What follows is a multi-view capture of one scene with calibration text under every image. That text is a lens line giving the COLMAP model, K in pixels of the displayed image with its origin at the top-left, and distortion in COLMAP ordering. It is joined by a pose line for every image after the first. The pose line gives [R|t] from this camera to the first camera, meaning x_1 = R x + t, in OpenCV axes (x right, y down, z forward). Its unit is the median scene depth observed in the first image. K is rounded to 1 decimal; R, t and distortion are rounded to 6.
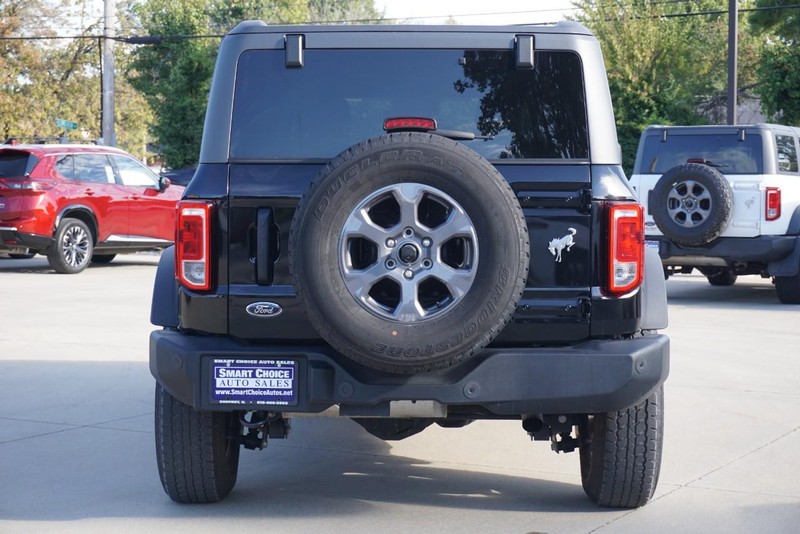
lens RADIAL K [[1899.5, 0, 400.0], [0, 1899.5, 267.0], [0, 0, 1]] dist [0.043825, 0.149482]
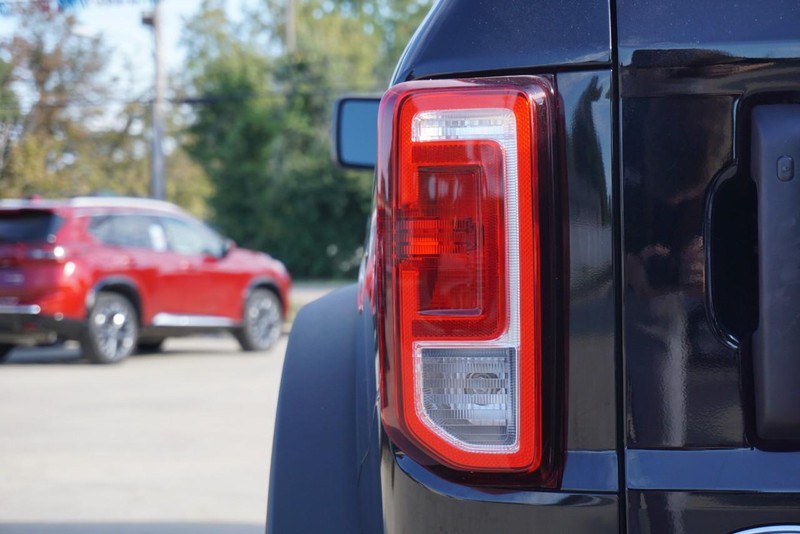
lens RADIAL K [[1406.9, 0, 400.0], [0, 1406.9, 267.0], [0, 0, 1]] dist [0.078112, 0.245137]
pose [[0.999839, -0.014023, 0.011169, -0.059082], [0.014651, 0.998192, -0.058299, -0.001356], [-0.010332, 0.058453, 0.998237, 0.417154]]
